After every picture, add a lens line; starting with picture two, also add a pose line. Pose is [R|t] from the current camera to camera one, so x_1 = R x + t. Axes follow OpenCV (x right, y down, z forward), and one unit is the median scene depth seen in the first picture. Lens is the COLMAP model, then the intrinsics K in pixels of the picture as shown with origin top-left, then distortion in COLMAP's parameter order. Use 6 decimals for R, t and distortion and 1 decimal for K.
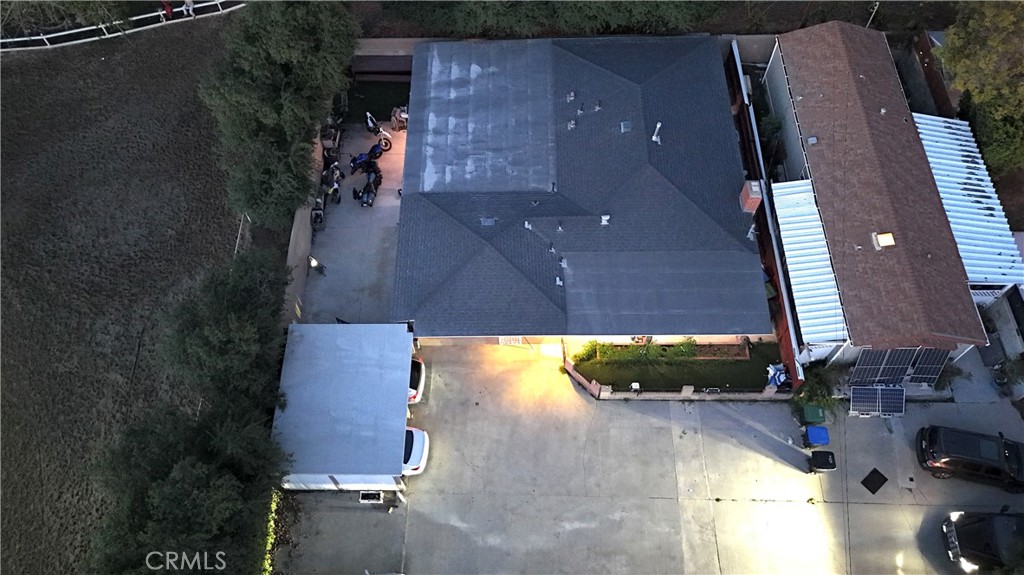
lens RADIAL K [[749.7, 0, 513.7], [0, 749.7, 288.2], [0, 0, 1]] dist [0.039716, -0.016594]
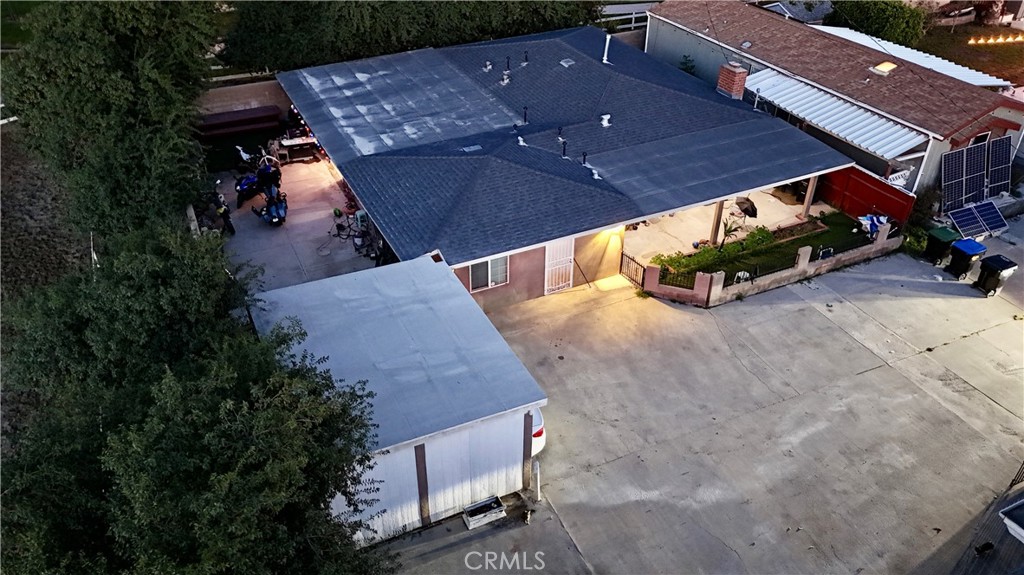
lens RADIAL K [[749.7, 0, 514.6], [0, 749.7, 294.7], [0, 0, 1]] dist [0.039716, -0.016594]
pose [[0.897900, -0.236308, 0.371395, -0.297537], [0.372810, 0.856842, -0.356139, 0.306865], [-0.234068, 0.458237, 0.857456, 0.404050]]
